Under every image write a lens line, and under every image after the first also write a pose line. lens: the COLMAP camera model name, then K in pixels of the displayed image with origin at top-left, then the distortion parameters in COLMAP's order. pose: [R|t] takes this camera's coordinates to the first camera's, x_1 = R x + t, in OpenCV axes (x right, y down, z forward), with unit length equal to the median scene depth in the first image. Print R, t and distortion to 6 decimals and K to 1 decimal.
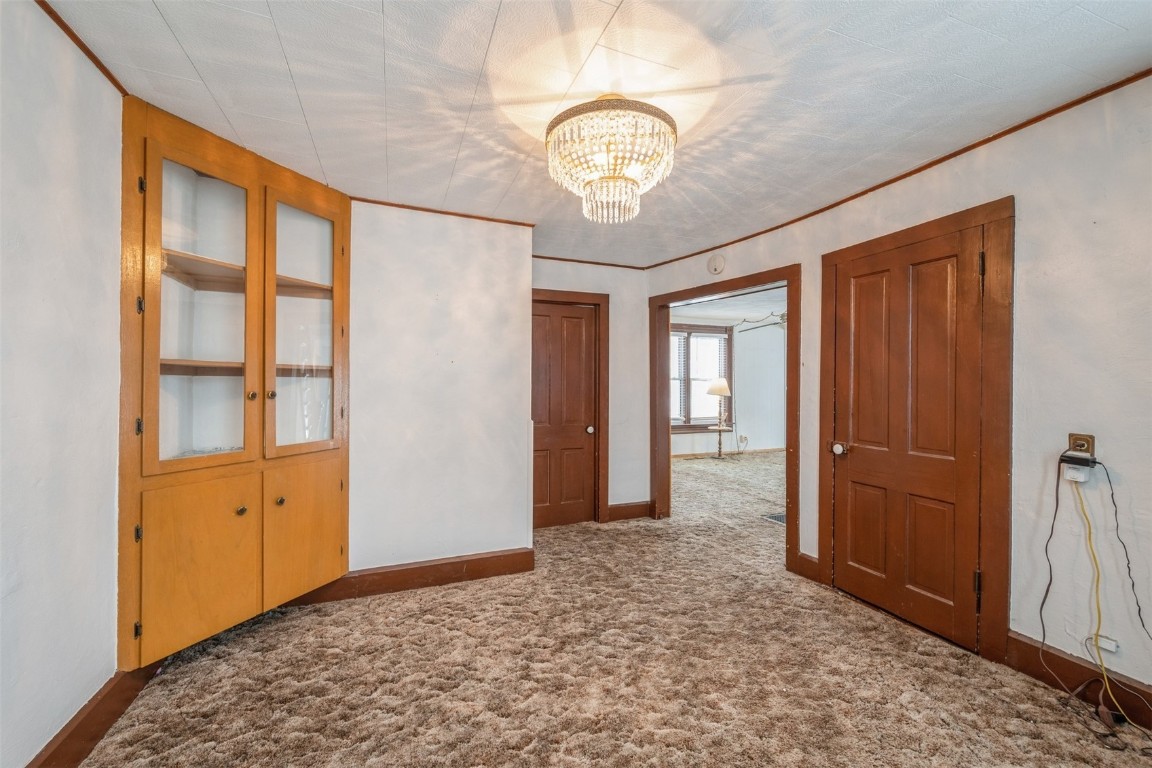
lens RADIAL K [[459.9, 0, 587.4], [0, 459.9, 380.5], [0, 0, 1]] dist [-0.004859, 0.002055]
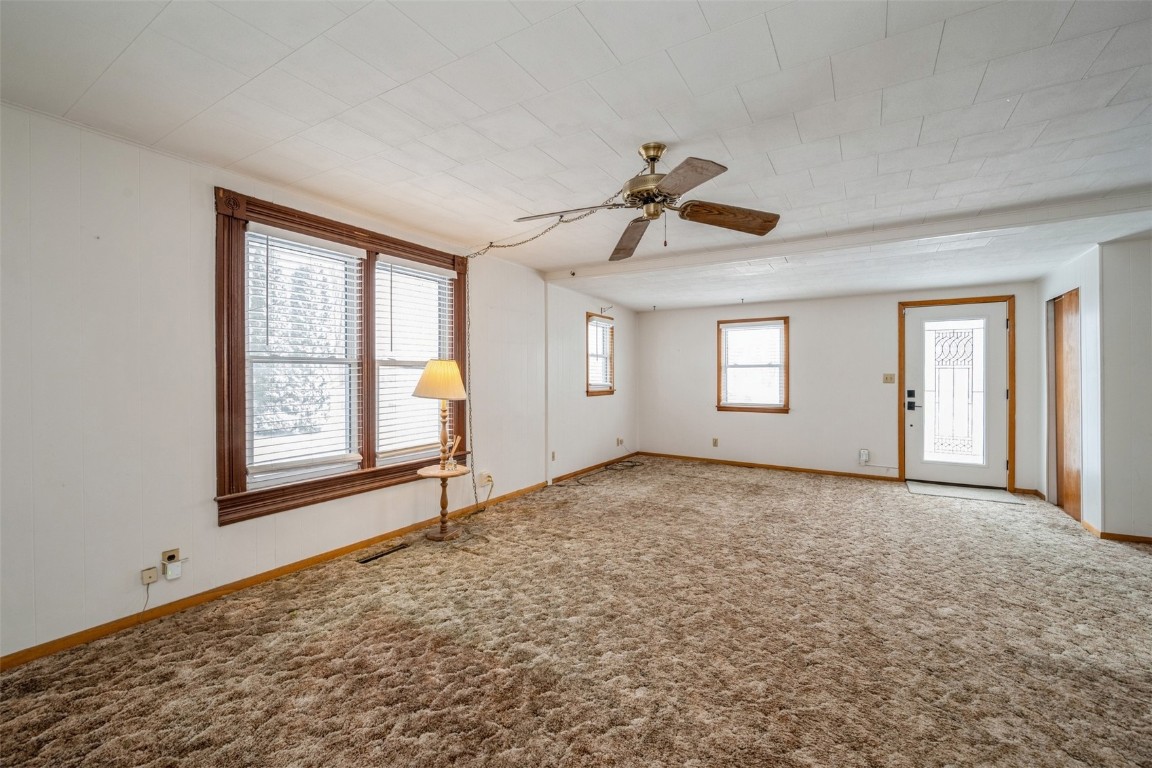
lens RADIAL K [[459.9, 0, 572.5], [0, 459.9, 378.3], [0, 0, 1]] dist [-0.004859, 0.002055]
pose [[0.815933, -0.006922, 0.578104, 0.334818], [-0.002309, 0.999881, 0.015231, 0.011651], [-0.578141, -0.013762, 0.815821, 1.443932]]
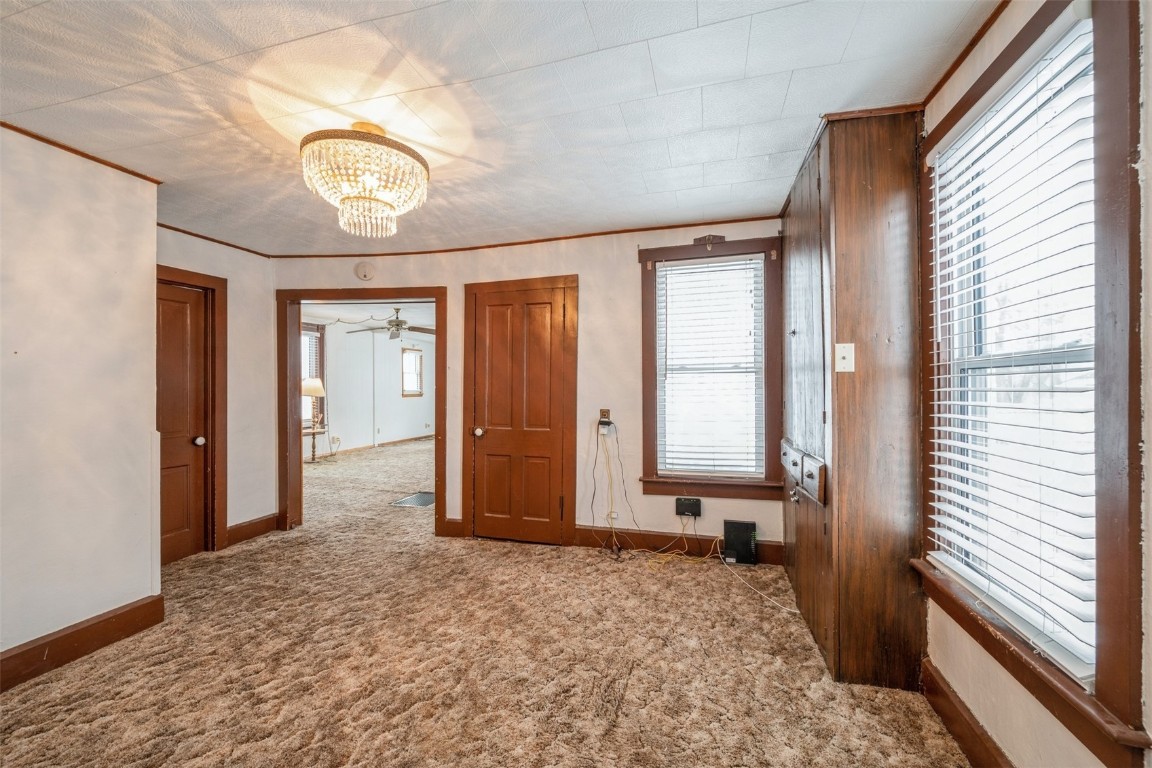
lens RADIAL K [[459.9, 0, 581.1], [0, 459.9, 384.7], [0, 0, 1]] dist [-0.004859, 0.002055]
pose [[0.607502, -0.006292, 0.794293, -0.342831], [-0.000196, 0.999967, 0.008071, 0.000181], [-0.794318, -0.005059, 0.607481, -0.052911]]
